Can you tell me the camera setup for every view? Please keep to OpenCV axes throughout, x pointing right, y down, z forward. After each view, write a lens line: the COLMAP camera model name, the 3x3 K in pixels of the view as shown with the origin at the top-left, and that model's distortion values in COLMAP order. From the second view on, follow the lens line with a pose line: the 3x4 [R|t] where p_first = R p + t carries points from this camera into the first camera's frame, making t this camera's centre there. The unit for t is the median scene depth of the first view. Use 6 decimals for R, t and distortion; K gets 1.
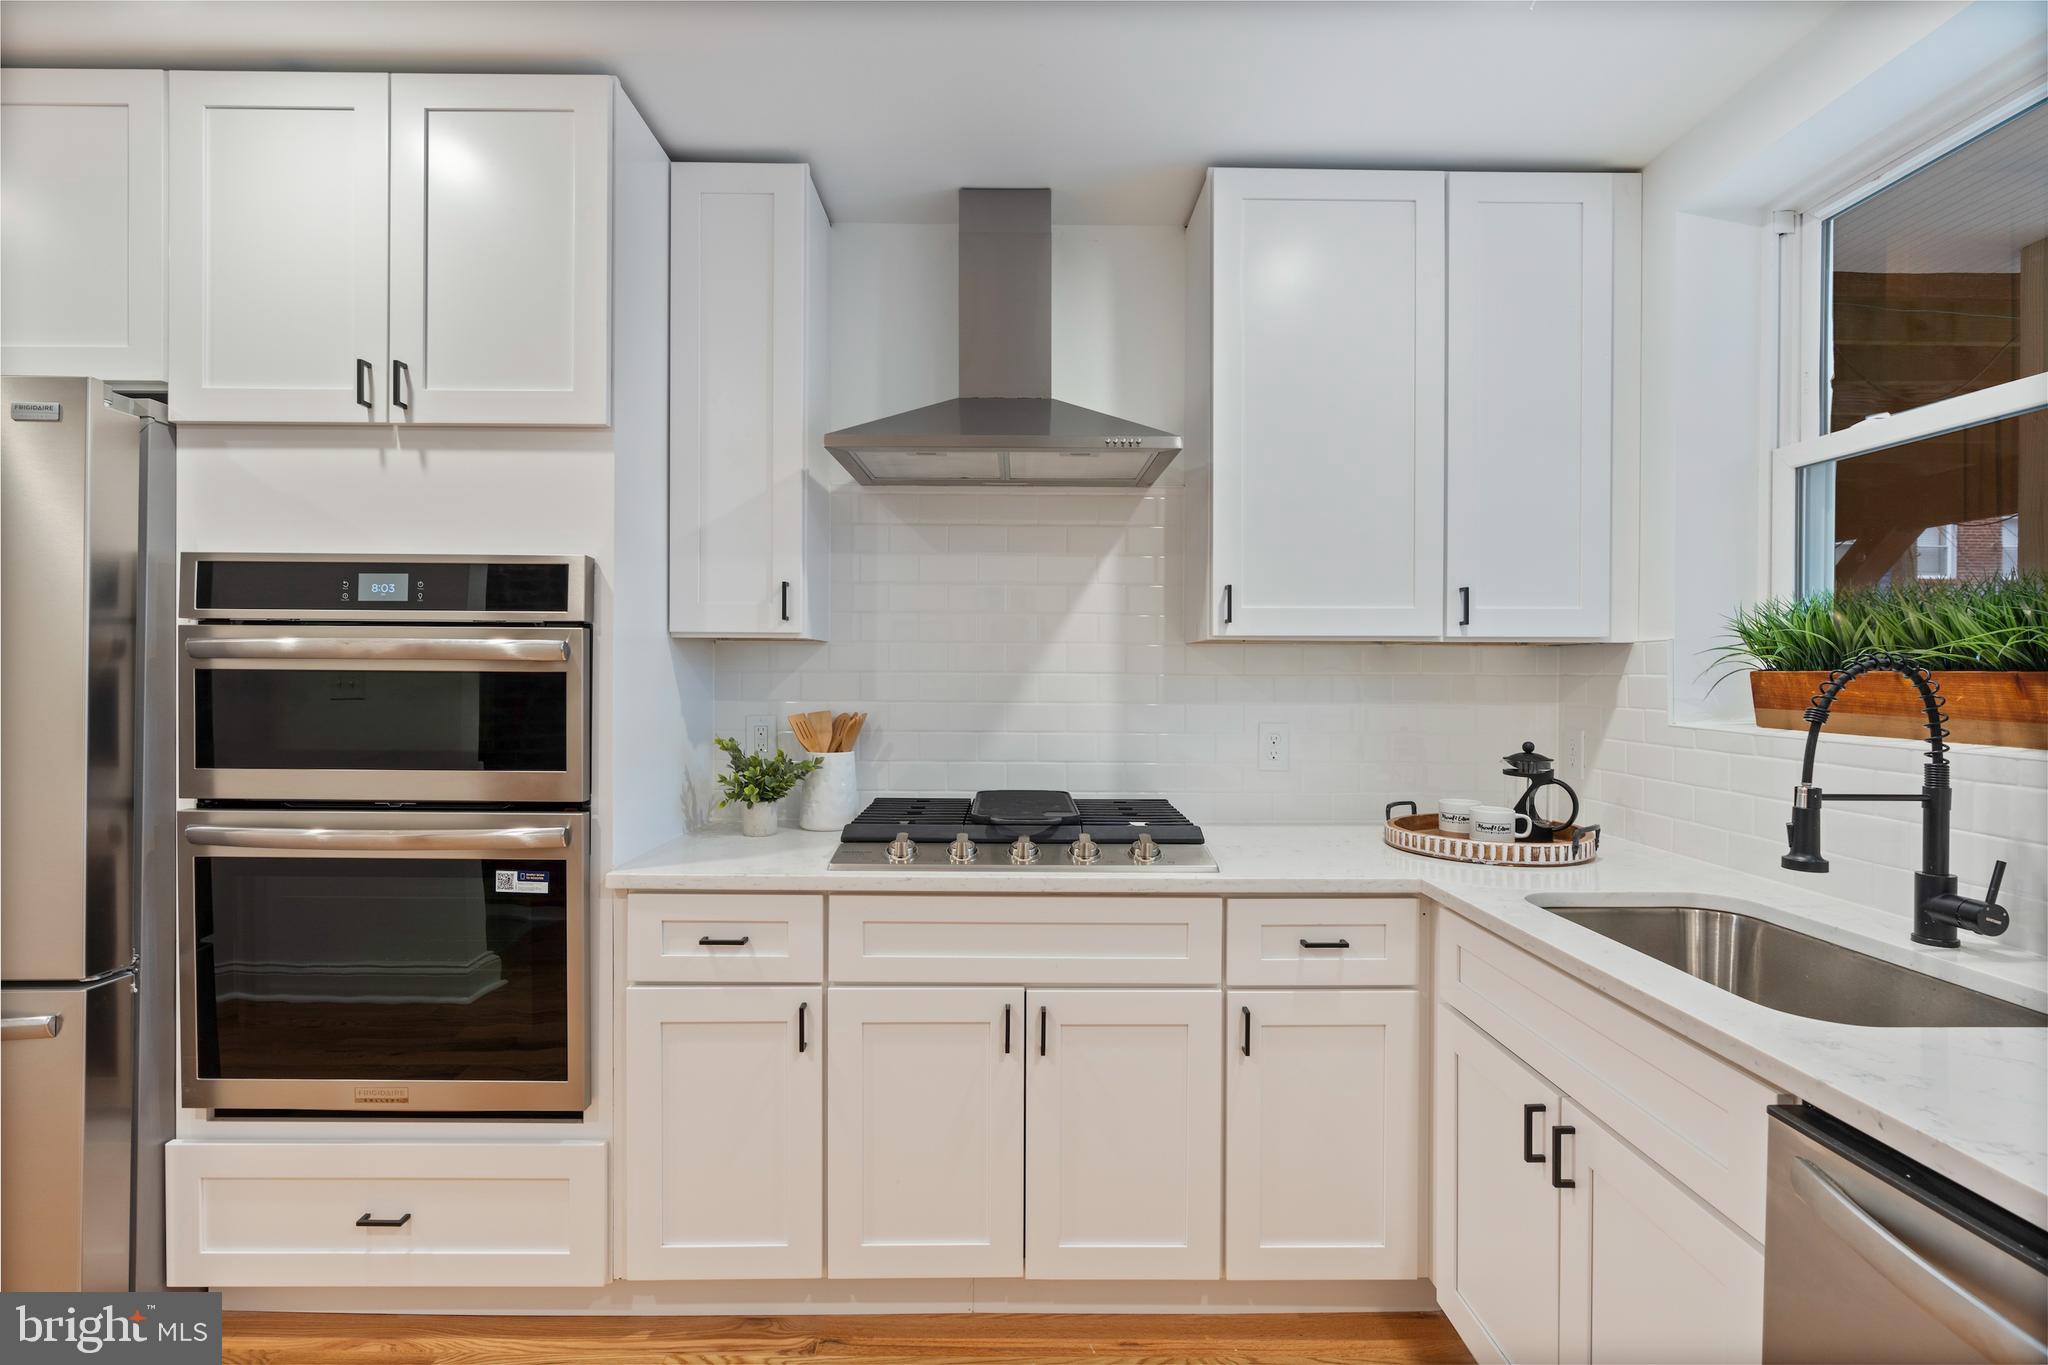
lens RADIAL K [[918.5, 0, 1024.0], [0, 918.5, 678.4], [0, 0, 1]] dist [-0.010892, 0.003430]
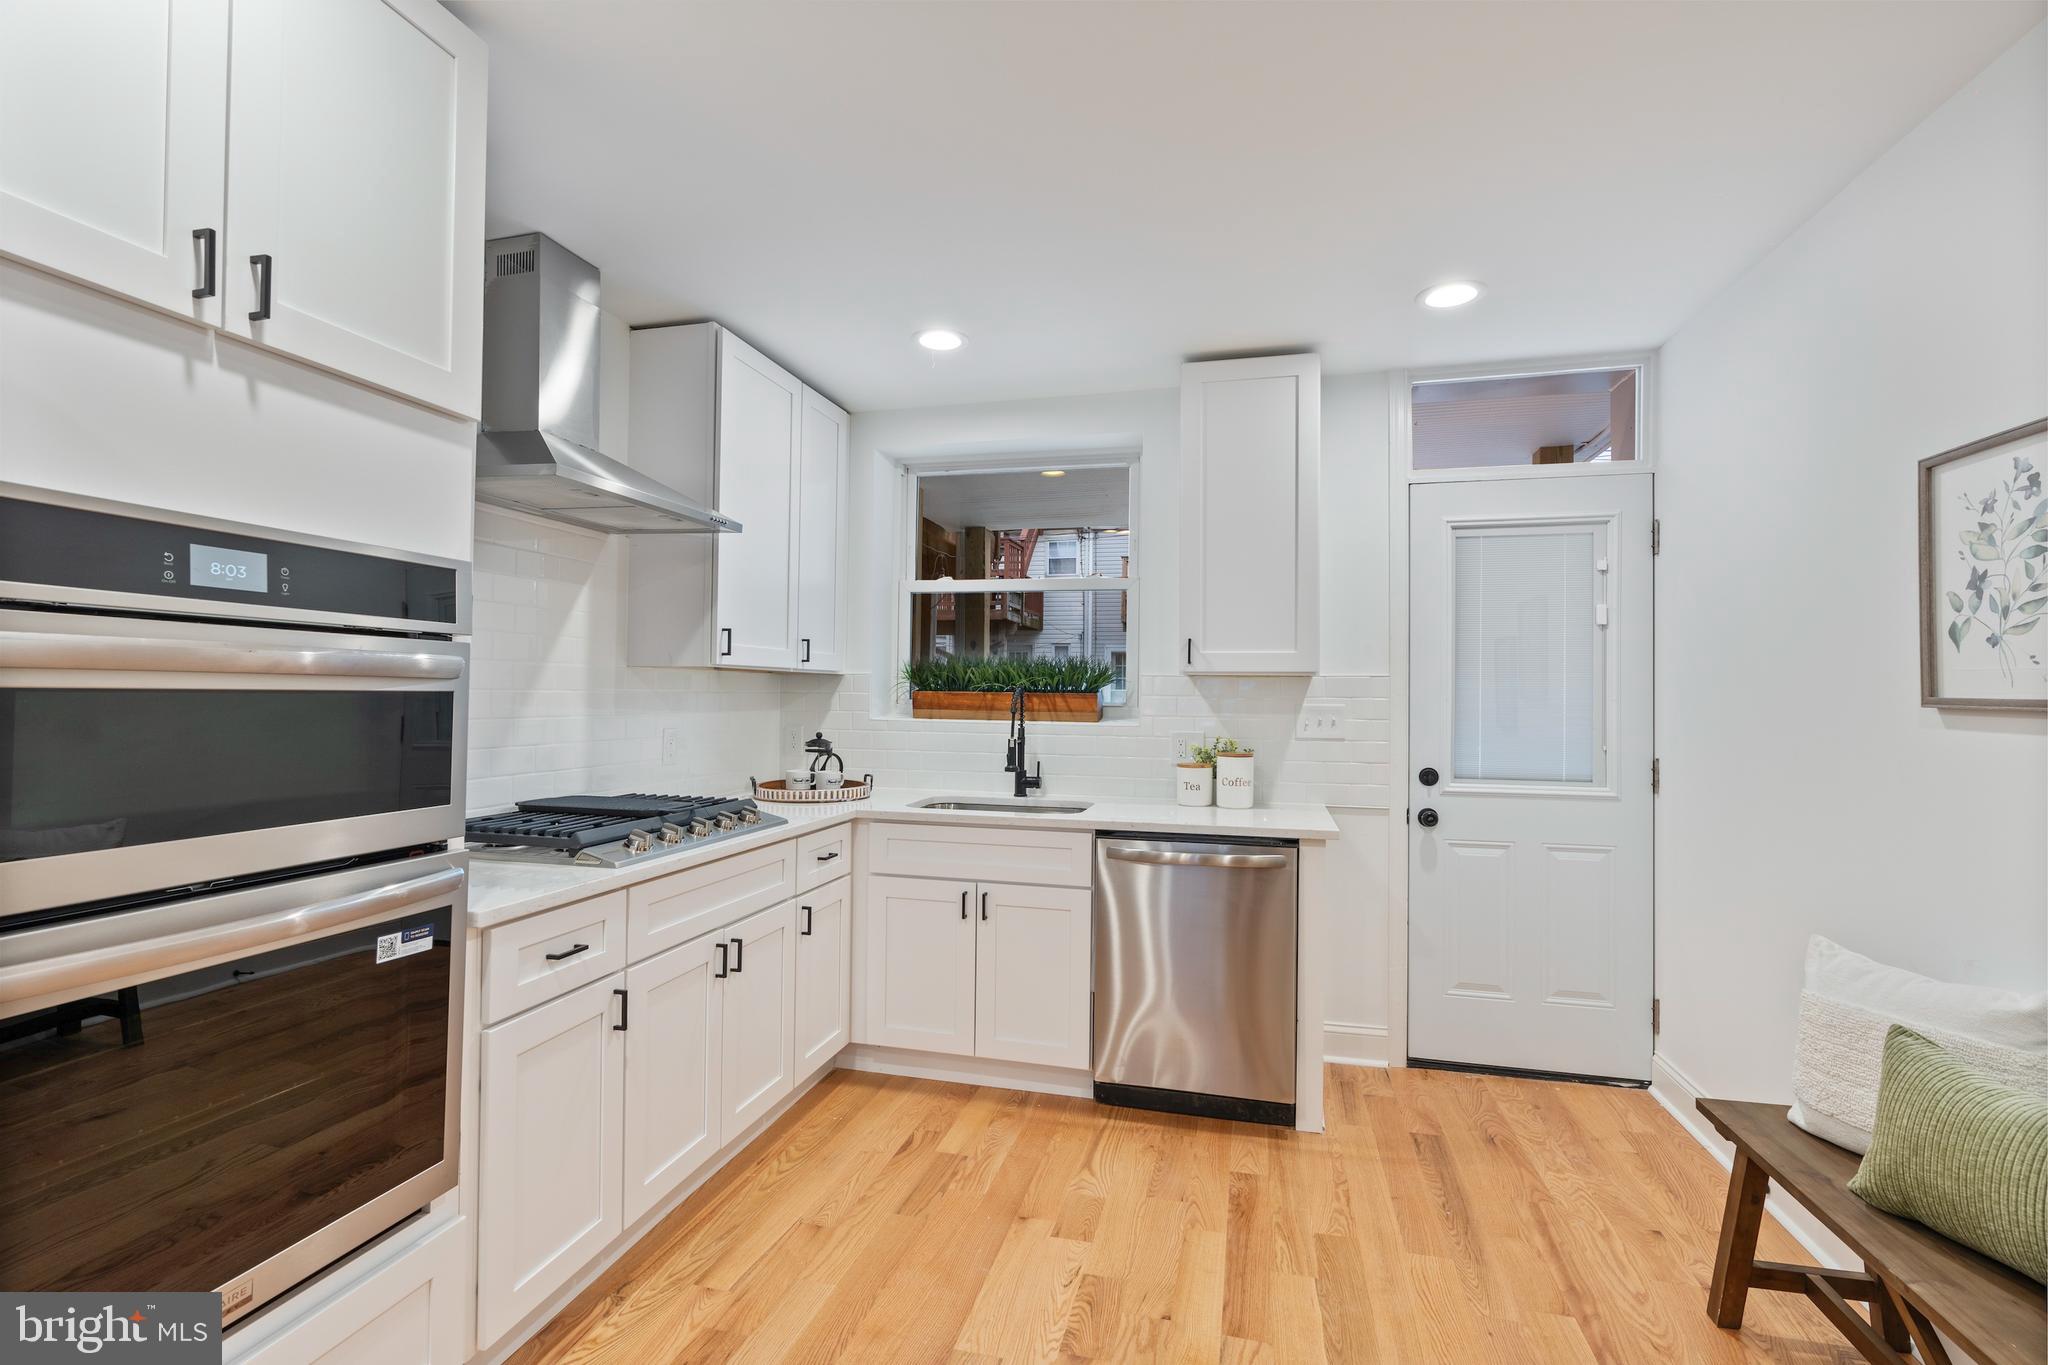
lens RADIAL K [[918.5, 0, 1029.7], [0, 918.5, 679.4], [0, 0, 1]] dist [-0.010892, 0.003430]
pose [[0.249707, 0.013289, 0.968230, -1.211152], [-0.004767, 0.999911, -0.012494, -0.010562], [-0.968310, -0.001496, 0.249748, 0.240914]]
